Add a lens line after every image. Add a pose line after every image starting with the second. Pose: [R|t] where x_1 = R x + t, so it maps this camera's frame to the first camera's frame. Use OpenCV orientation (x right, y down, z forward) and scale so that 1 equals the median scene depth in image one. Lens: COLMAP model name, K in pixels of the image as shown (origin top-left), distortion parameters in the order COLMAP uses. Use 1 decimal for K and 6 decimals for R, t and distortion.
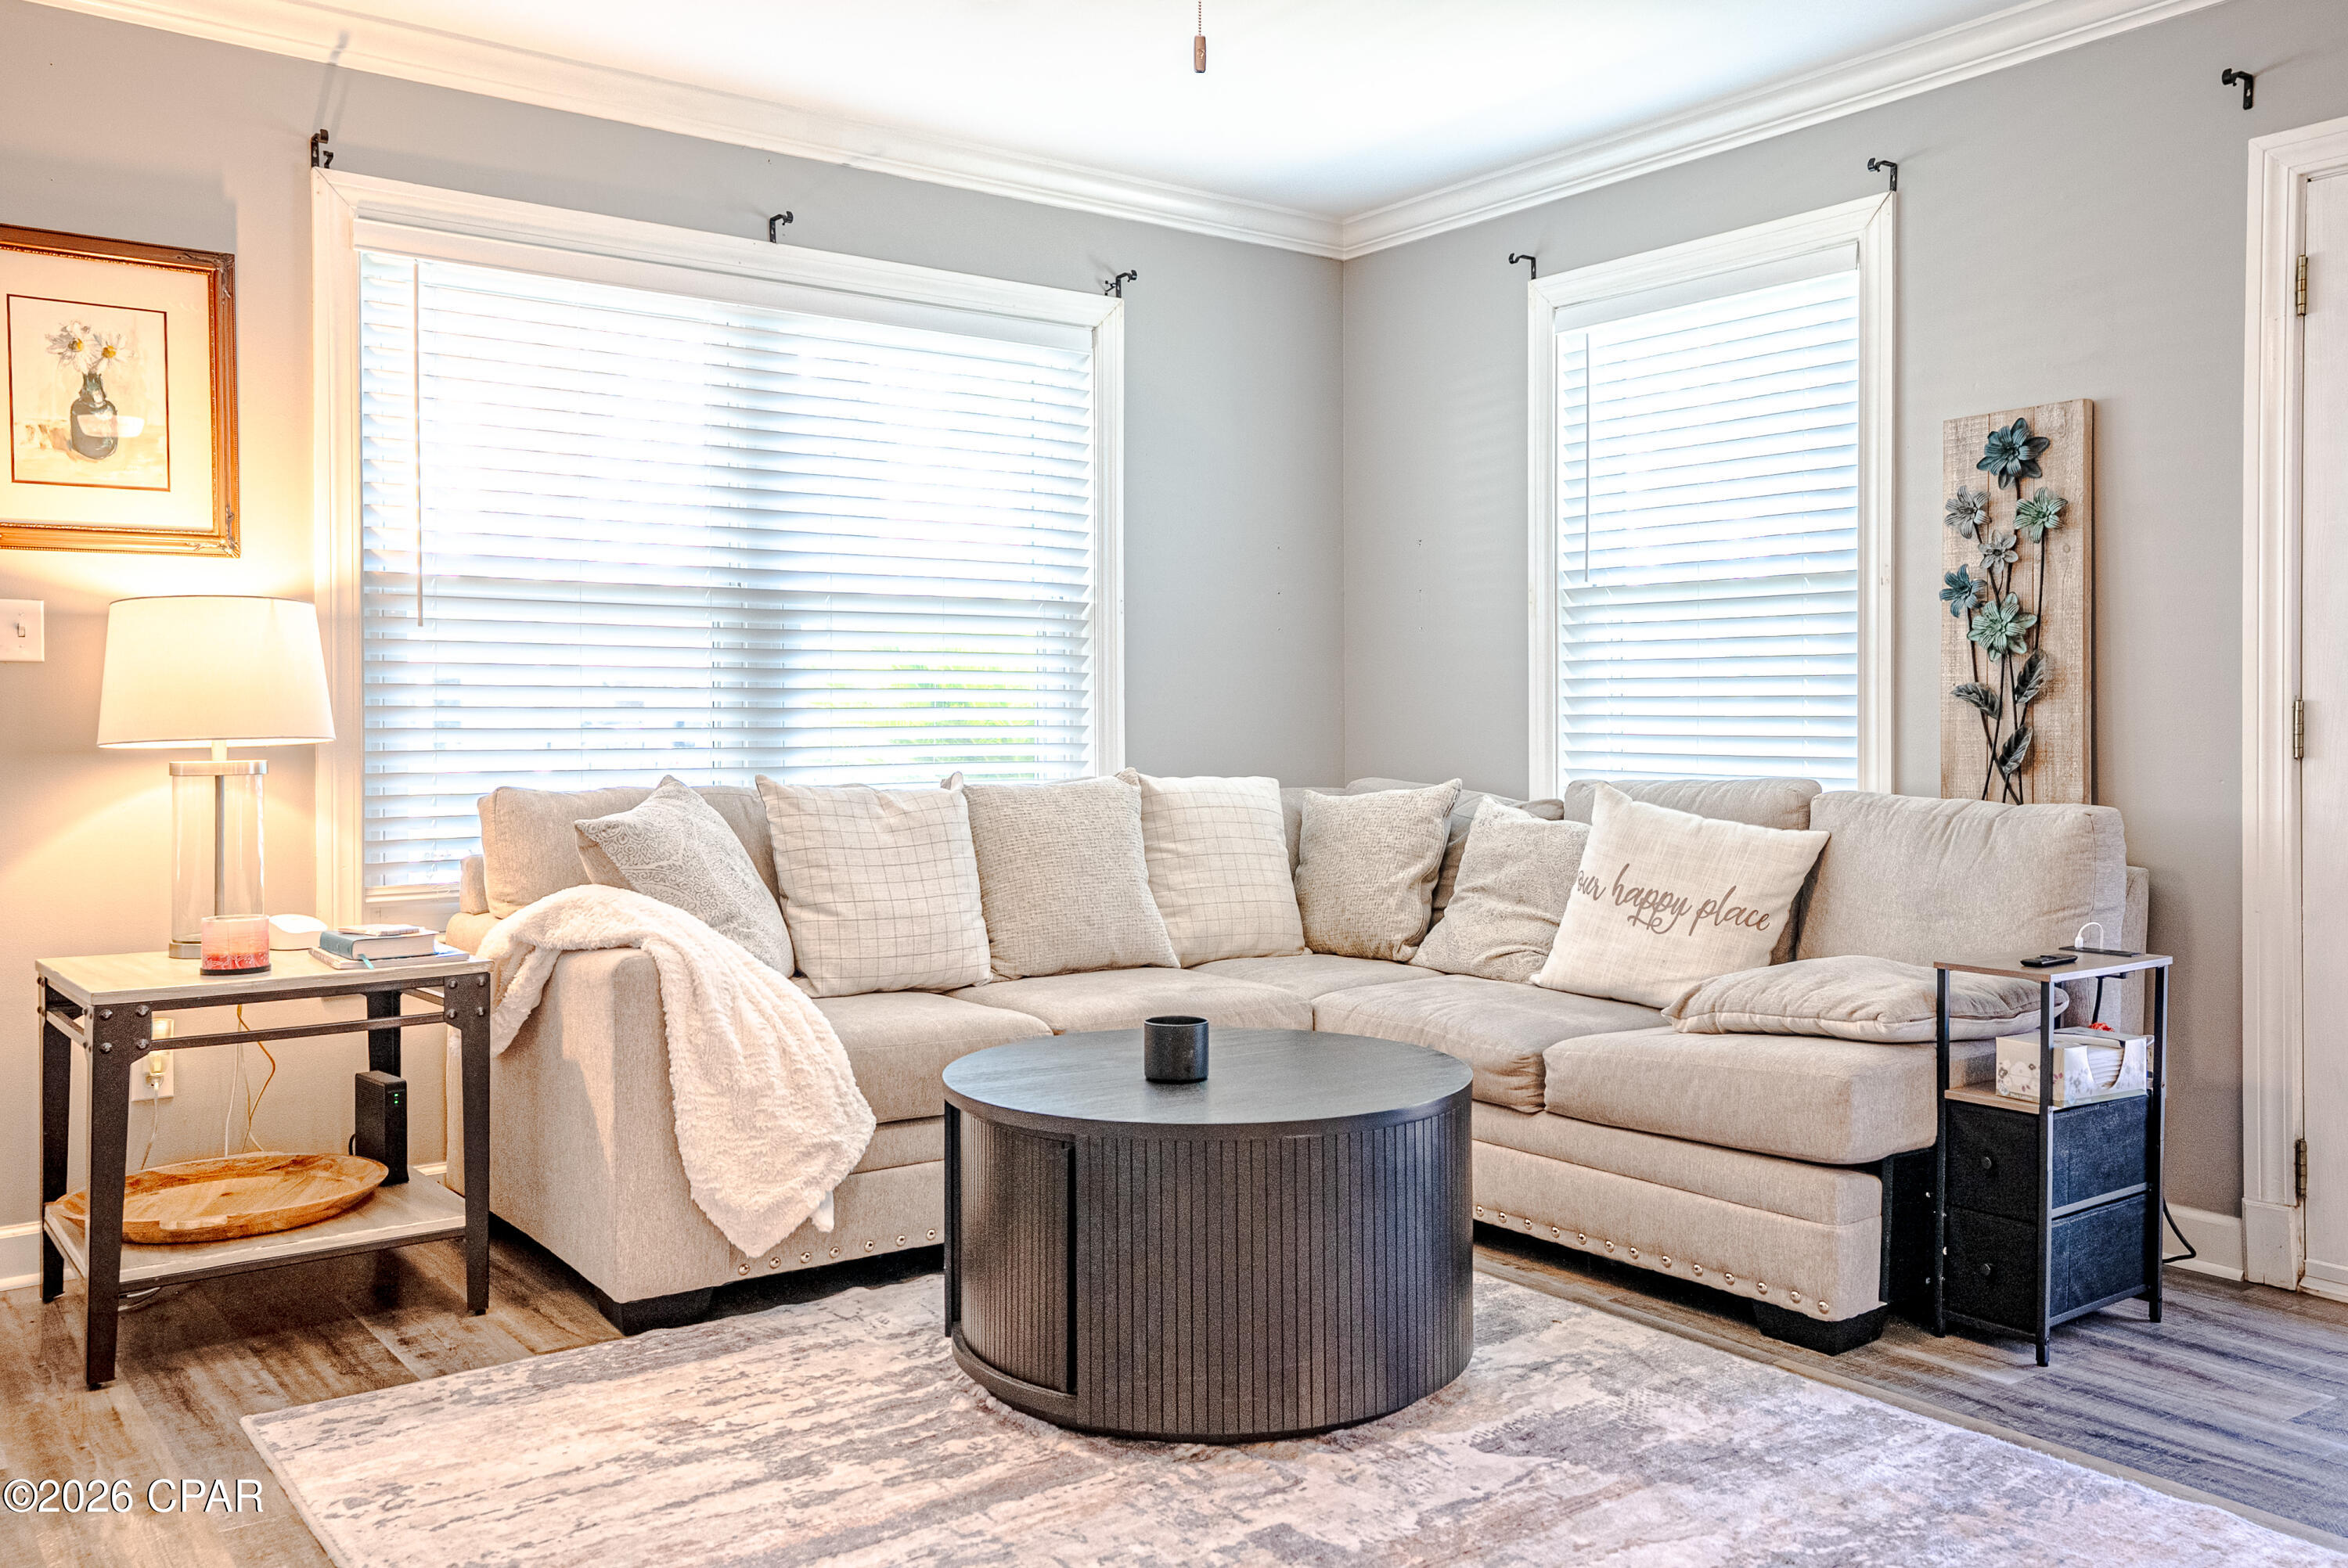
lens RADIAL K [[1913.9, 0, 1178.3], [0, 1913.9, 734.7], [0, 0, 1]] dist [0.007027, 0.011677]
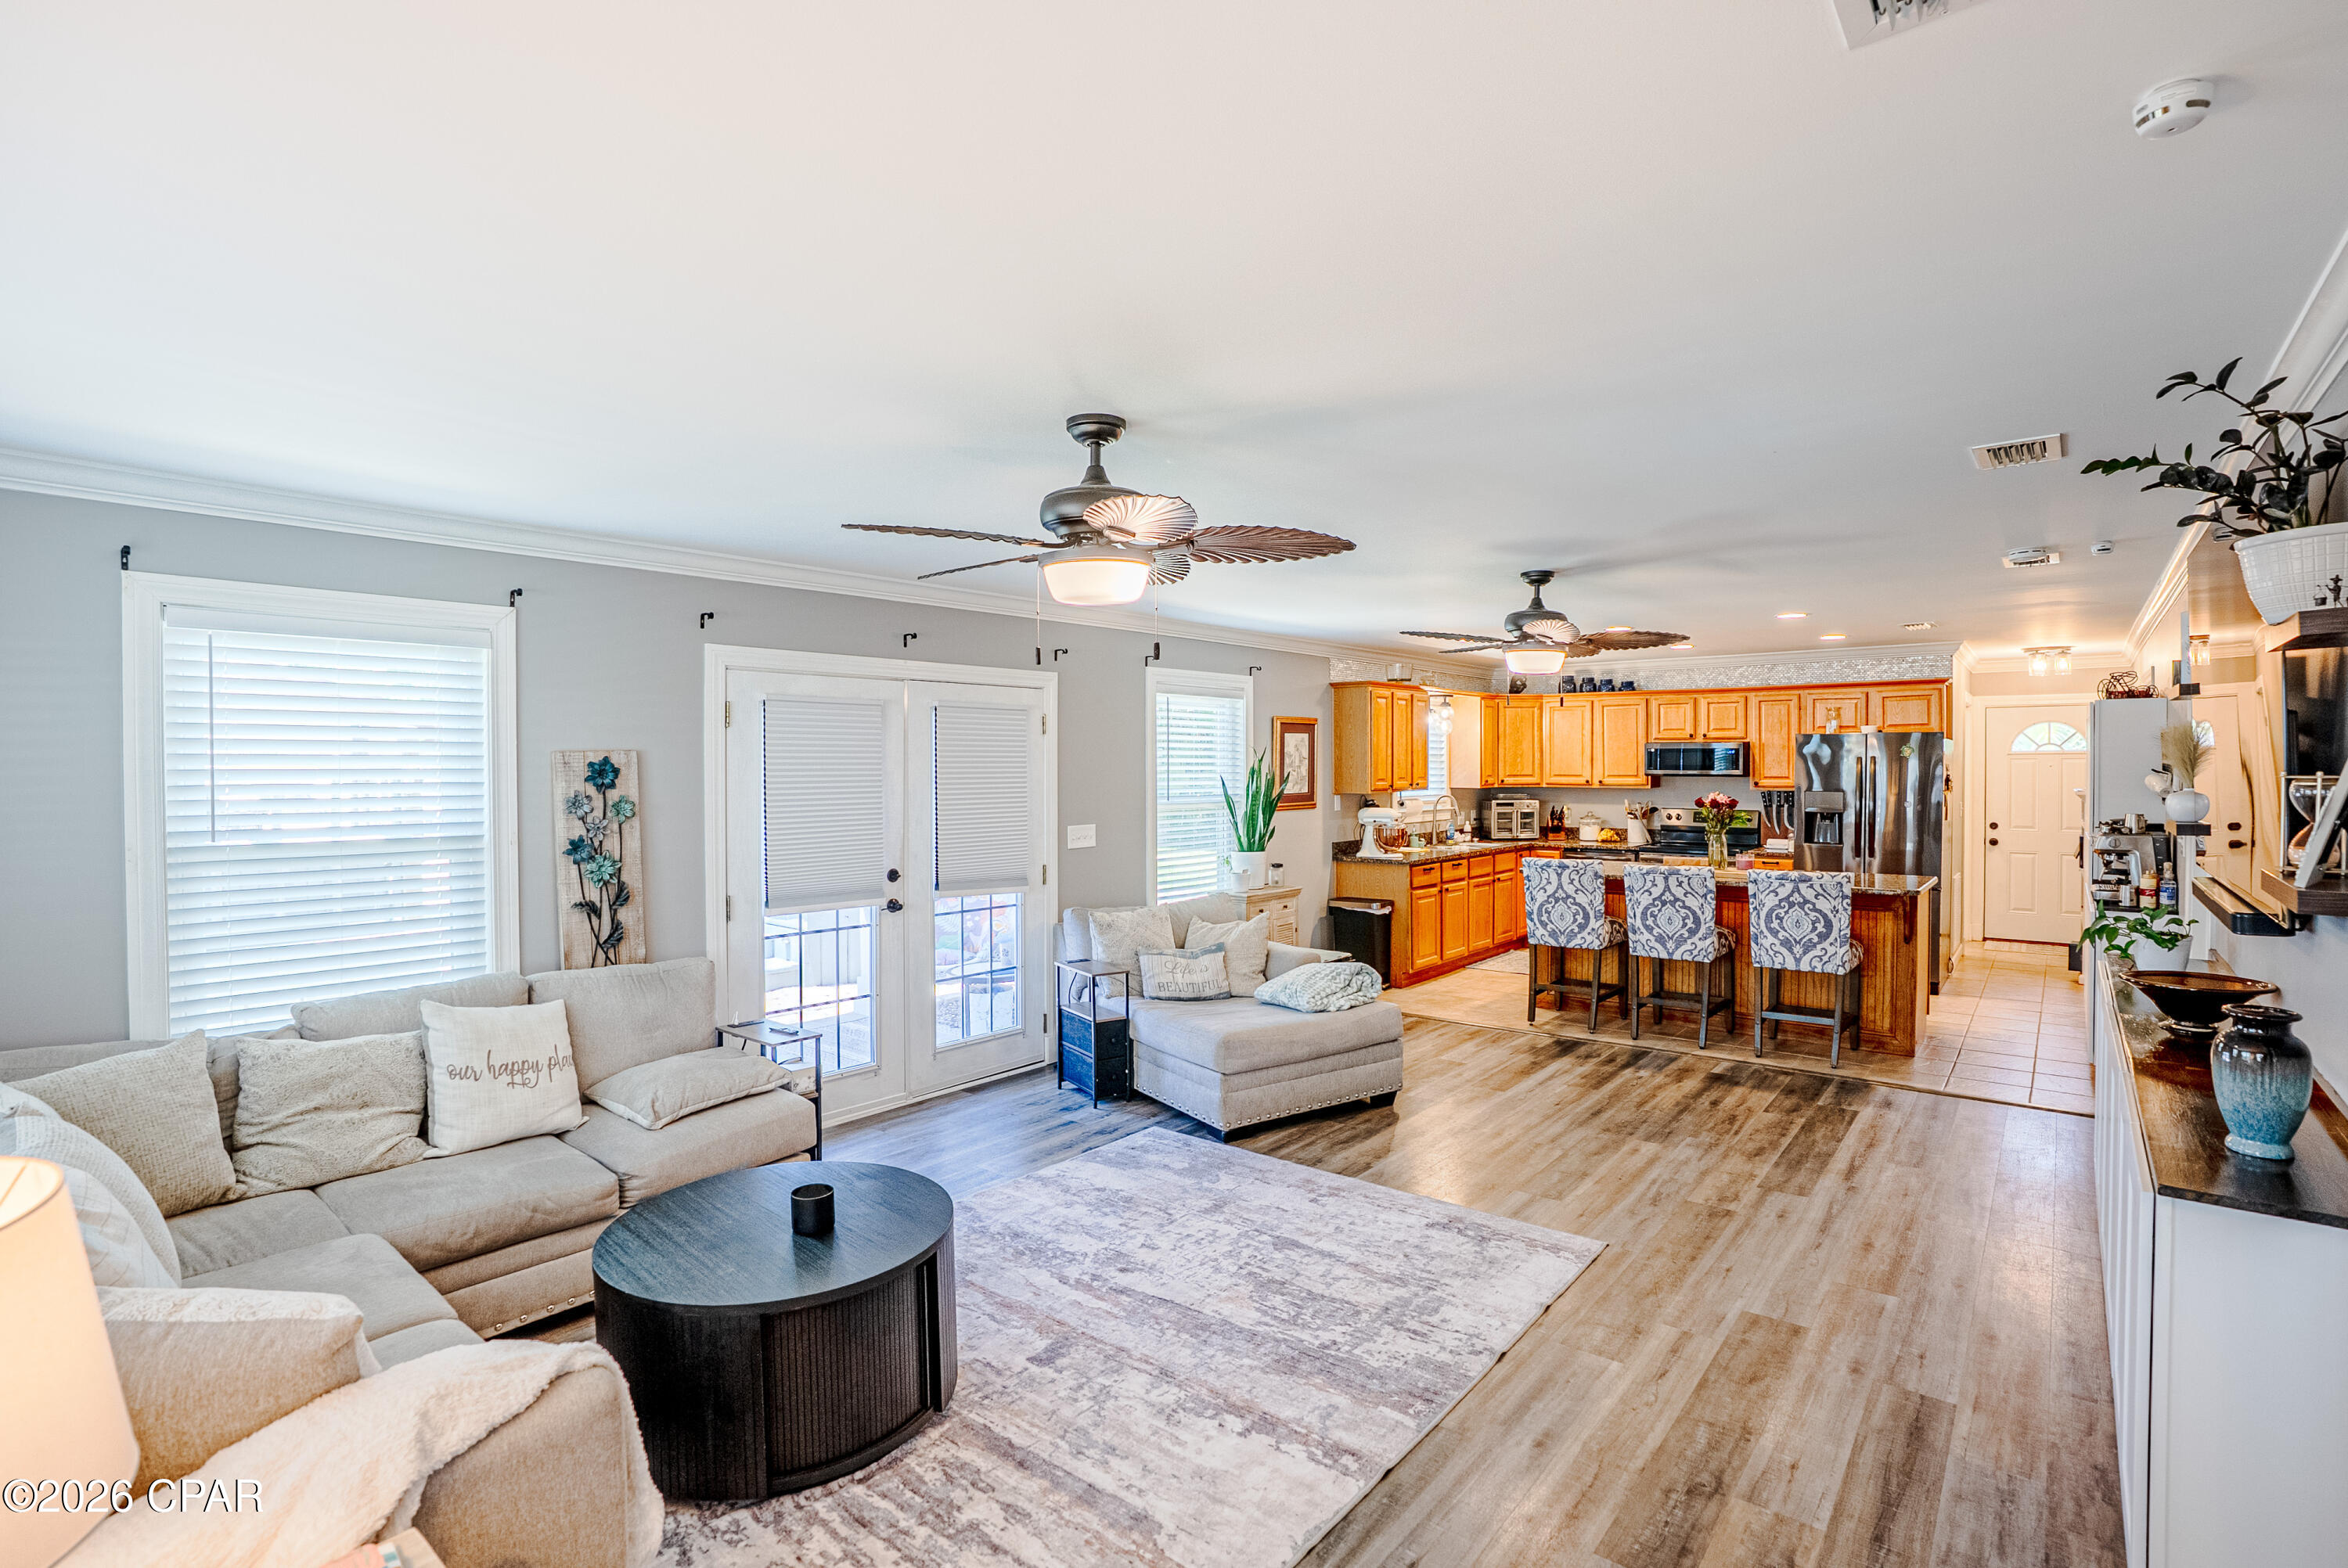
lens RADIAL K [[1088.4, 0, 1212.4], [0, 1088.4, 781.1], [0, 0, 1]] dist [-0.053649, 0.000488]
pose [[-0.247580, -0.014389, 0.968761, -0.745310], [0.014248, 0.999728, 0.018491, -0.159057], [-0.968763, 0.018381, -0.247308, 0.721316]]
